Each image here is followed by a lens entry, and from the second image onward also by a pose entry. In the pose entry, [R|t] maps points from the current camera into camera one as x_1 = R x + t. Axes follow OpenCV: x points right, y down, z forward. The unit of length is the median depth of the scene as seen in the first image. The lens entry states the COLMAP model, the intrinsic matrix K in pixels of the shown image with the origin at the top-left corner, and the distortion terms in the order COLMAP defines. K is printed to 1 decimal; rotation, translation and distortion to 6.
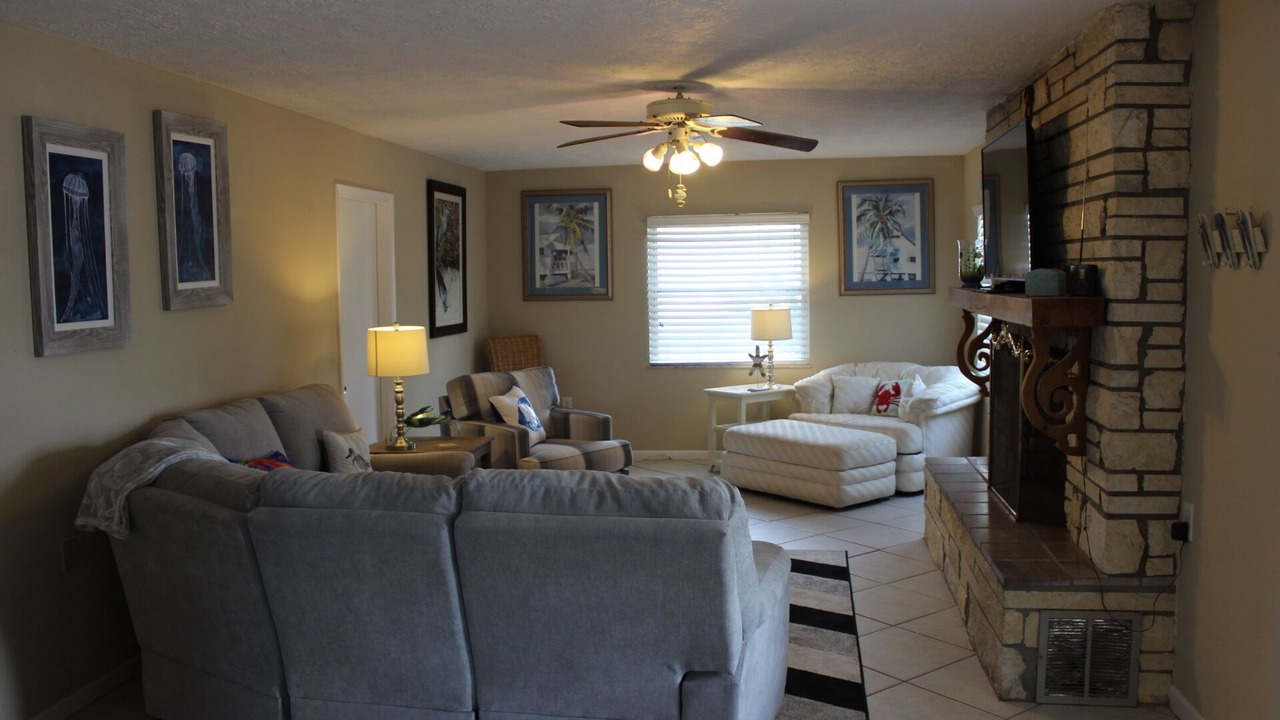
lens RADIAL K [[1071.3, 0, 640.0], [0, 1071.3, 360.0], [0, 0, 1]] dist [-0.098829, 0.004506]
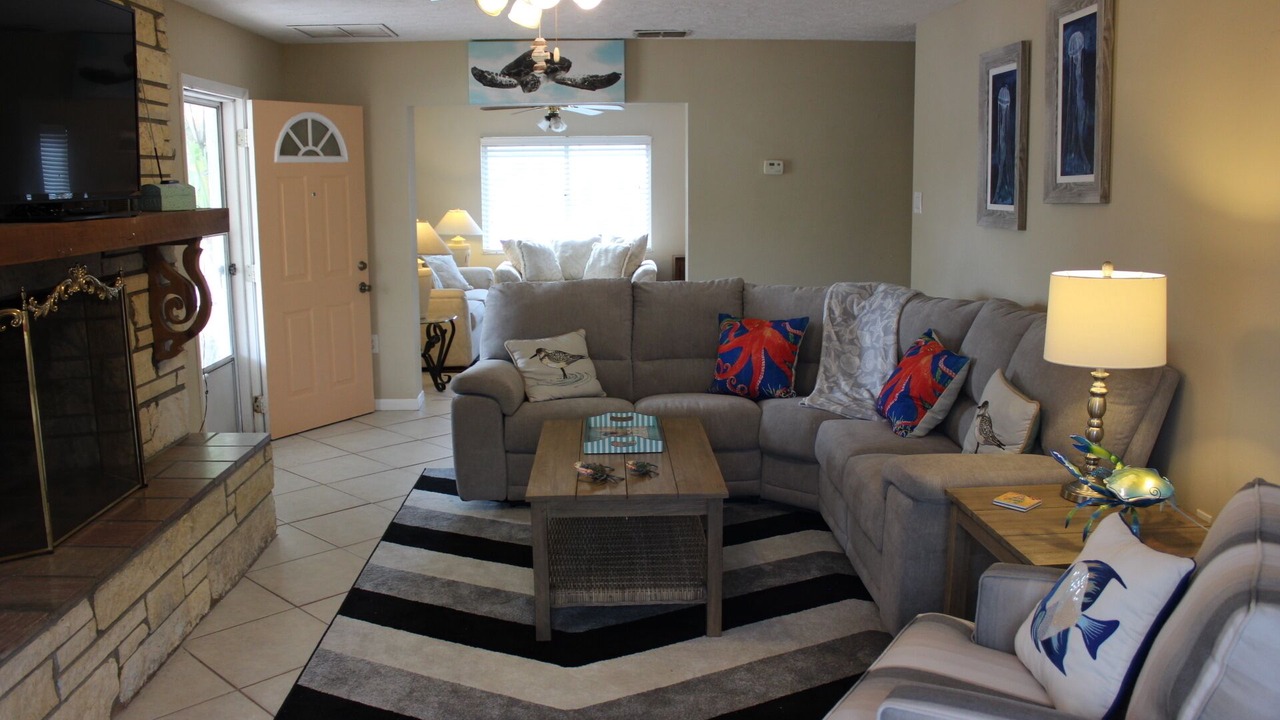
lens RADIAL K [[1071.3, 0, 640.0], [0, 1071.3, 360.0], [0, 0, 1]] dist [-0.098829, 0.004506]
pose [[-0.984085, 0.053750, -0.169375, 0.105506], [0.009681, 0.967958, 0.250927, -0.151806], [0.177436, 0.245293, -0.953073, 1.844402]]
